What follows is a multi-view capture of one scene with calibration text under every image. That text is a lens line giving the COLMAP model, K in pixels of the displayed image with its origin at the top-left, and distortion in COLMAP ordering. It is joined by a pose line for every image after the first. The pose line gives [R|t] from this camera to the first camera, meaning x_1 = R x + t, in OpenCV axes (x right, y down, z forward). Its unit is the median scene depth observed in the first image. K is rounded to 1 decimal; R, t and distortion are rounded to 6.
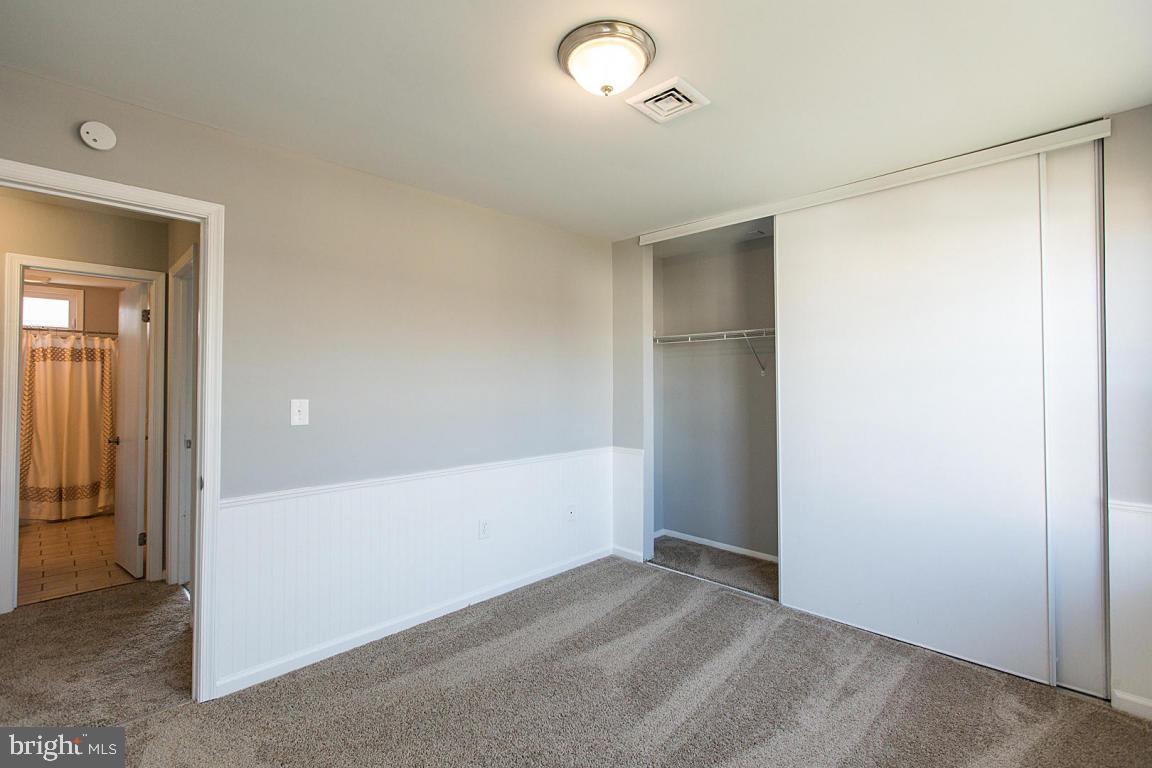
lens RADIAL K [[517.0, 0, 577.0], [0, 517.0, 376.9], [0, 0, 1]] dist [0.002497, -0.000775]
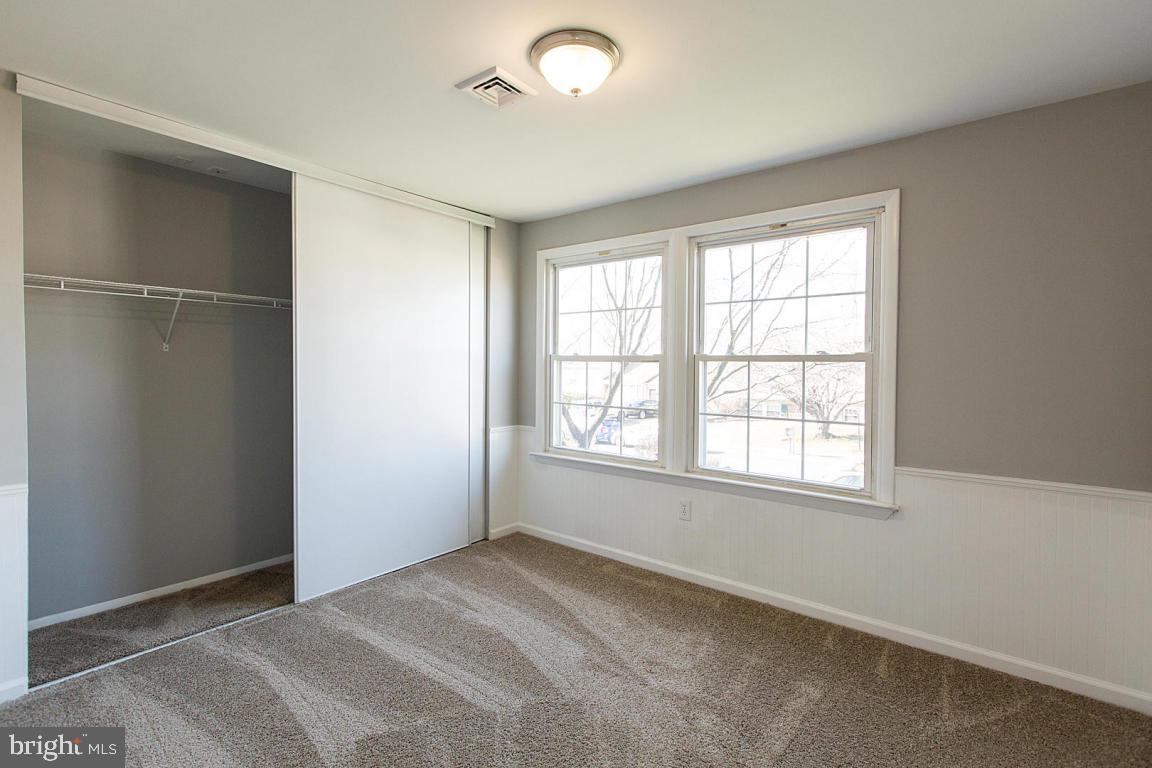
lens RADIAL K [[517.0, 0, 591.0], [0, 517.0, 373.4], [0, 0, 1]] dist [0.002497, -0.000775]
pose [[-0.110457, -0.014297, 0.993778, -0.565233], [-0.019499, 0.999735, 0.012215, 0.011203], [-0.993690, -0.018028, -0.110707, 0.588527]]
